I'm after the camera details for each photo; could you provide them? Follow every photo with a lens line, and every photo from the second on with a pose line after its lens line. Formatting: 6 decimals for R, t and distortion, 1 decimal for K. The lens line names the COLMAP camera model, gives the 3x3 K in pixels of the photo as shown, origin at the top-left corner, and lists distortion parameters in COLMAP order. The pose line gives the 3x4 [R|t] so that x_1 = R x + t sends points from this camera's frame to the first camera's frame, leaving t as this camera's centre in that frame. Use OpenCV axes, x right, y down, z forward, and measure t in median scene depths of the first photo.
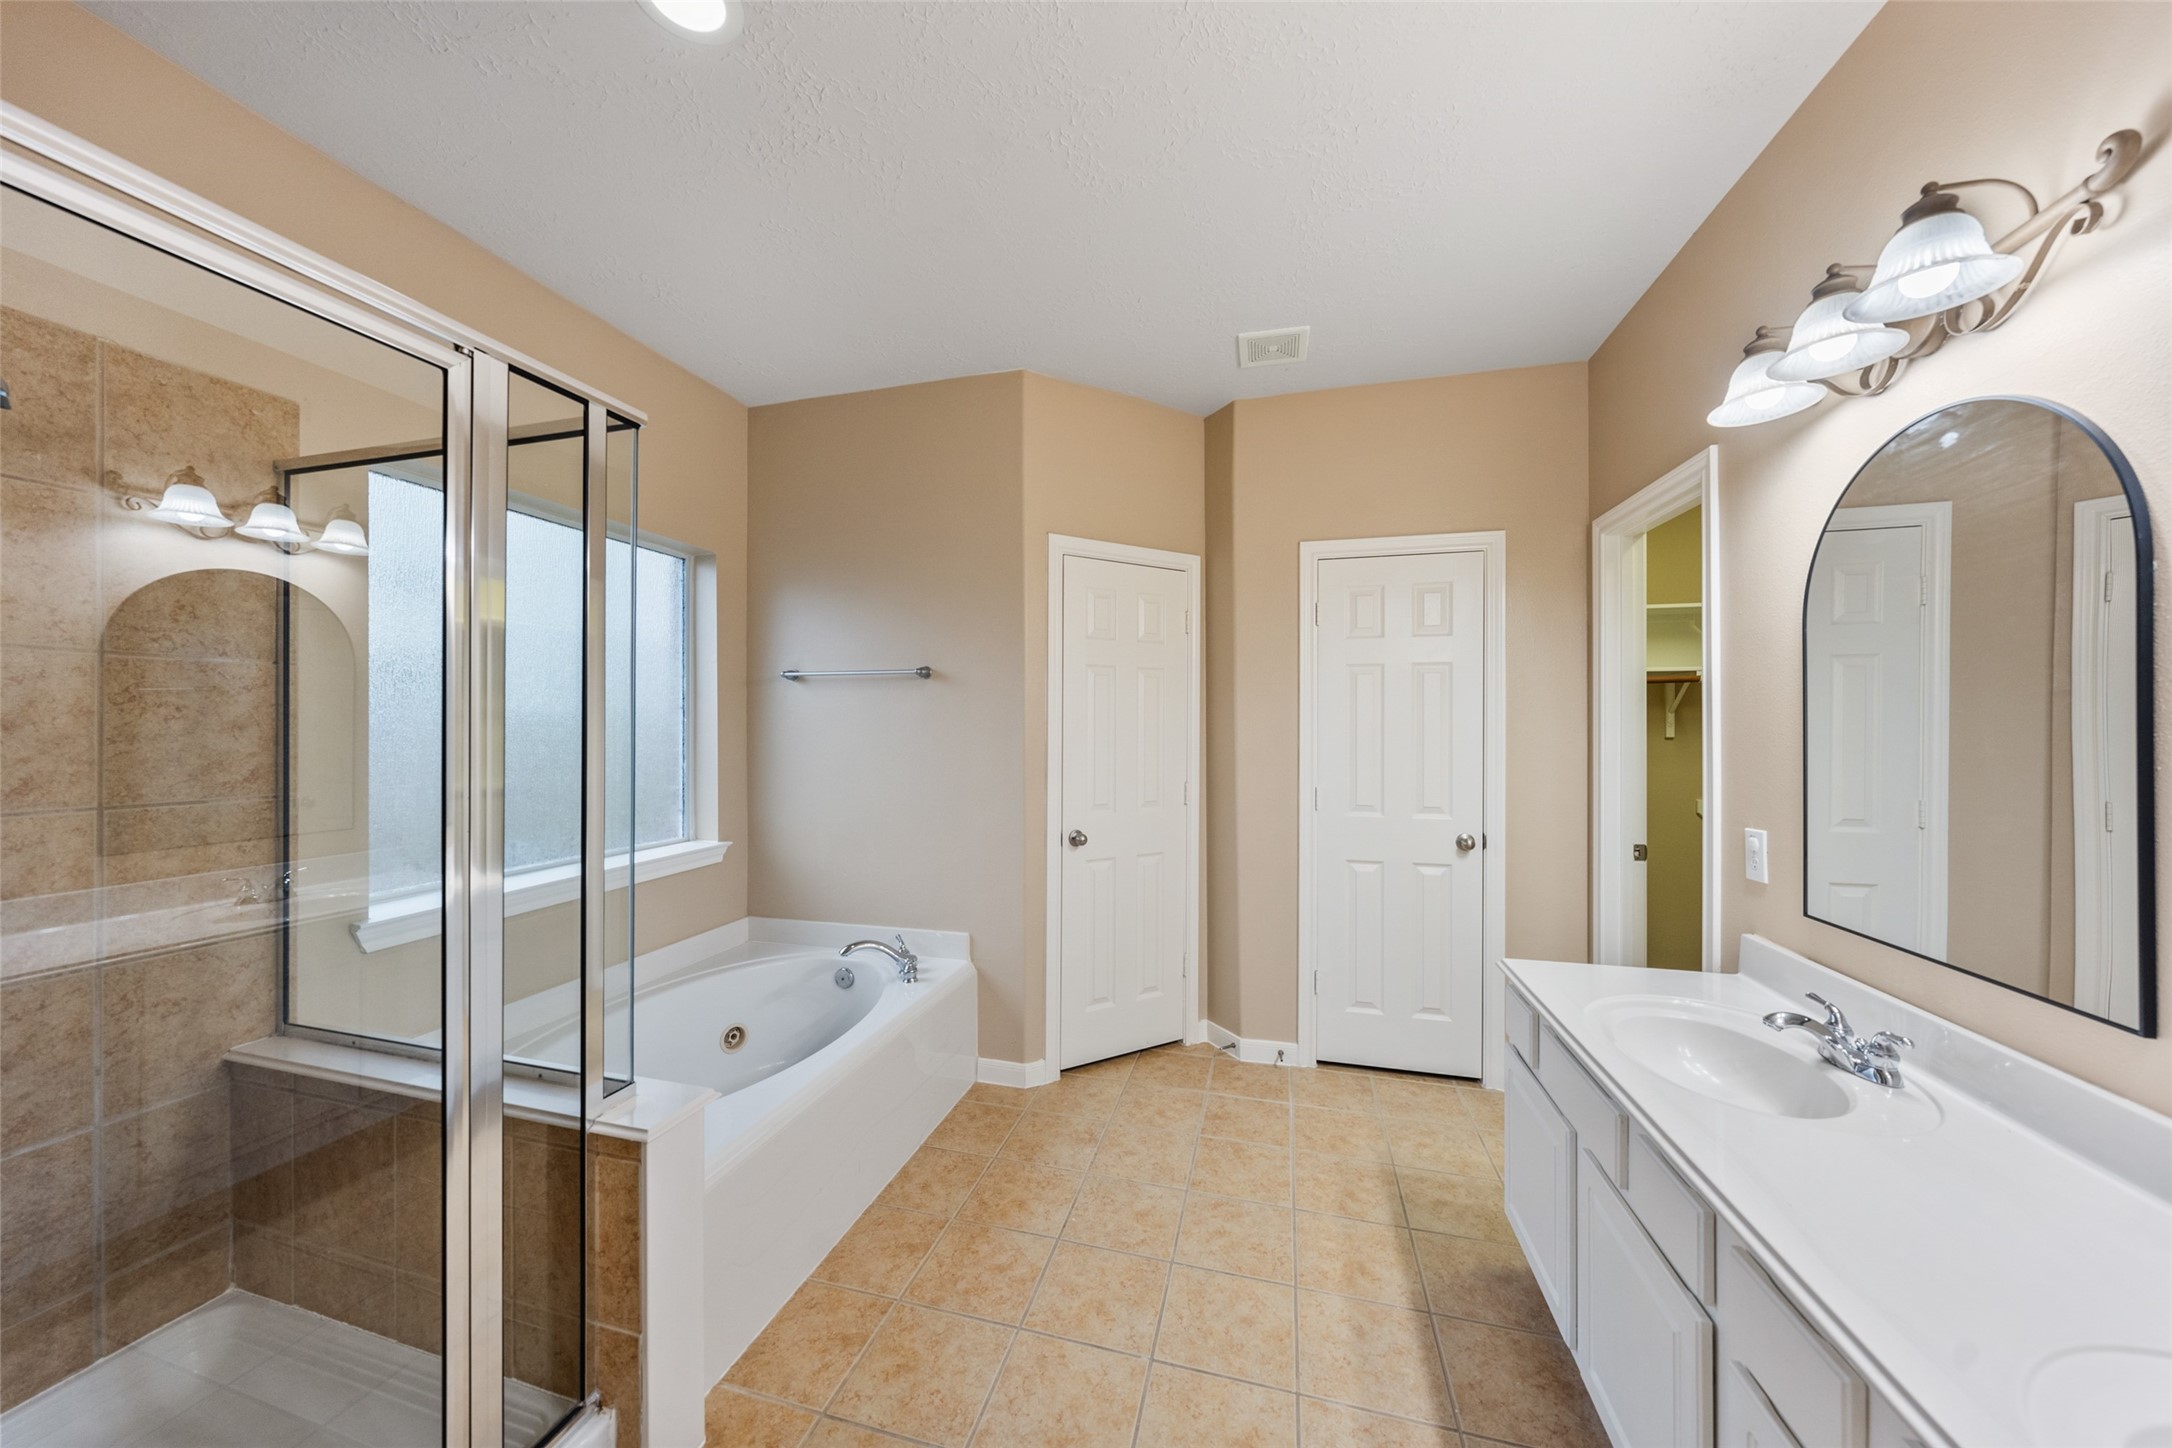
lens RADIAL K [[738.5, 0, 1075.3], [0, 738.5, 725.2], [0, 0, 1]] dist [-0.000322, 0.000008]
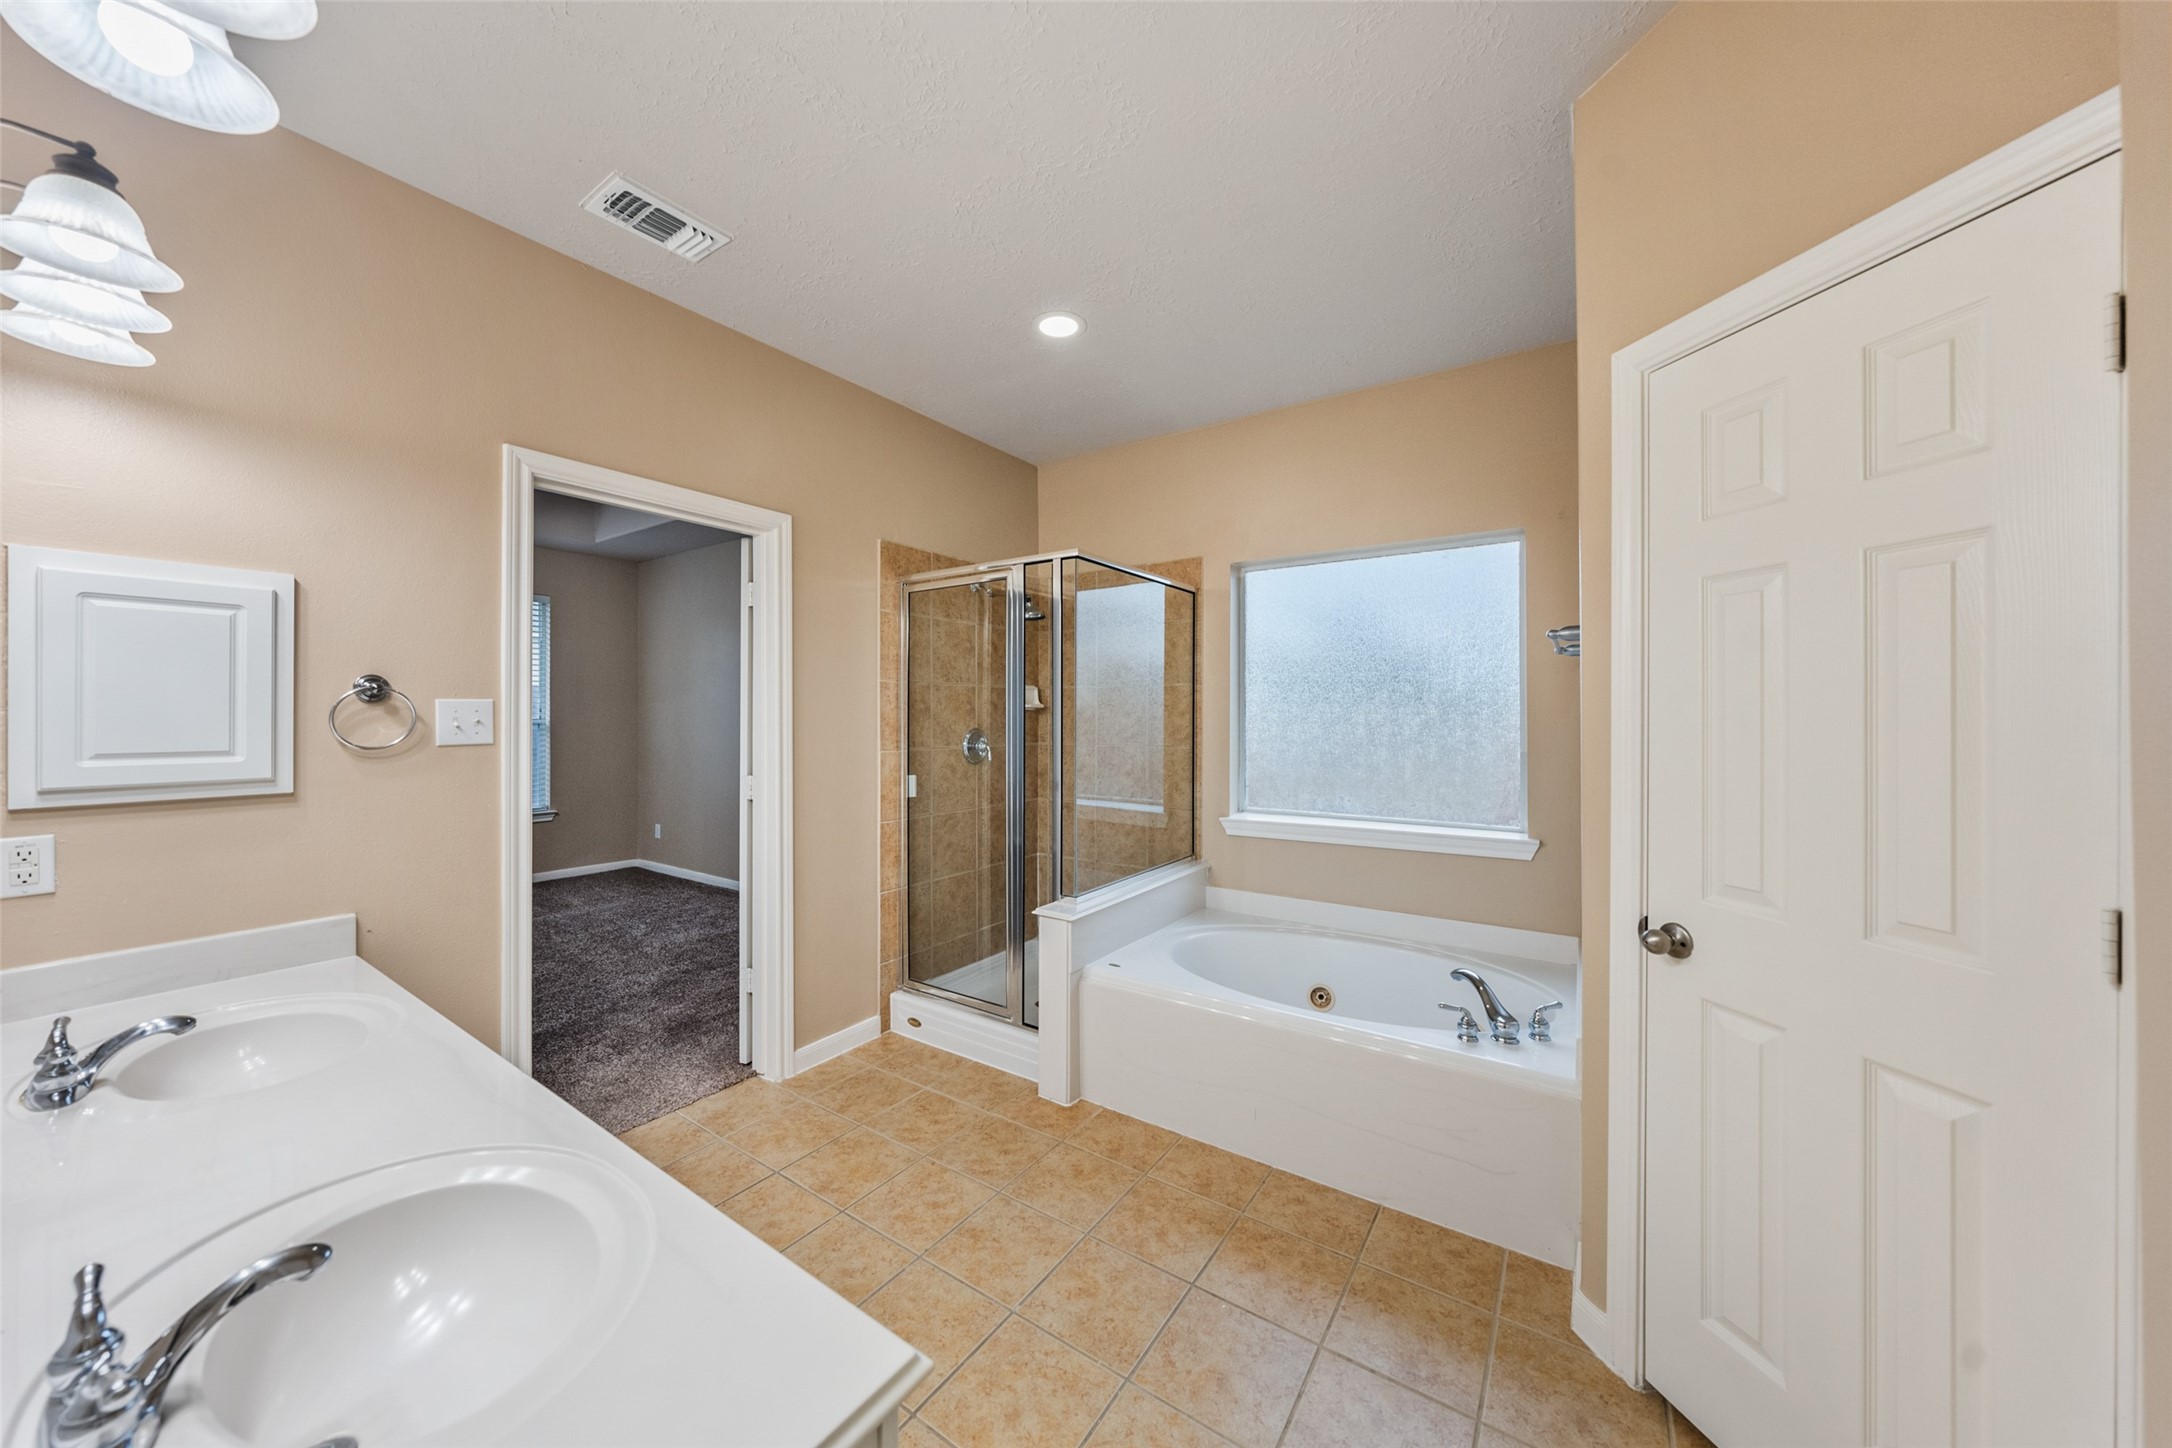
lens RADIAL K [[745.2, 0, 1082.8], [0, 745.2, 717.2], [0, 0, 1]] dist [-0.000356, 0.000273]
pose [[-0.322675, -0.000300, -0.946510, 0.924513], [0.001048, 0.999999, -0.000674, 0.010918], [0.946509, -0.001209, -0.322675, 1.234499]]
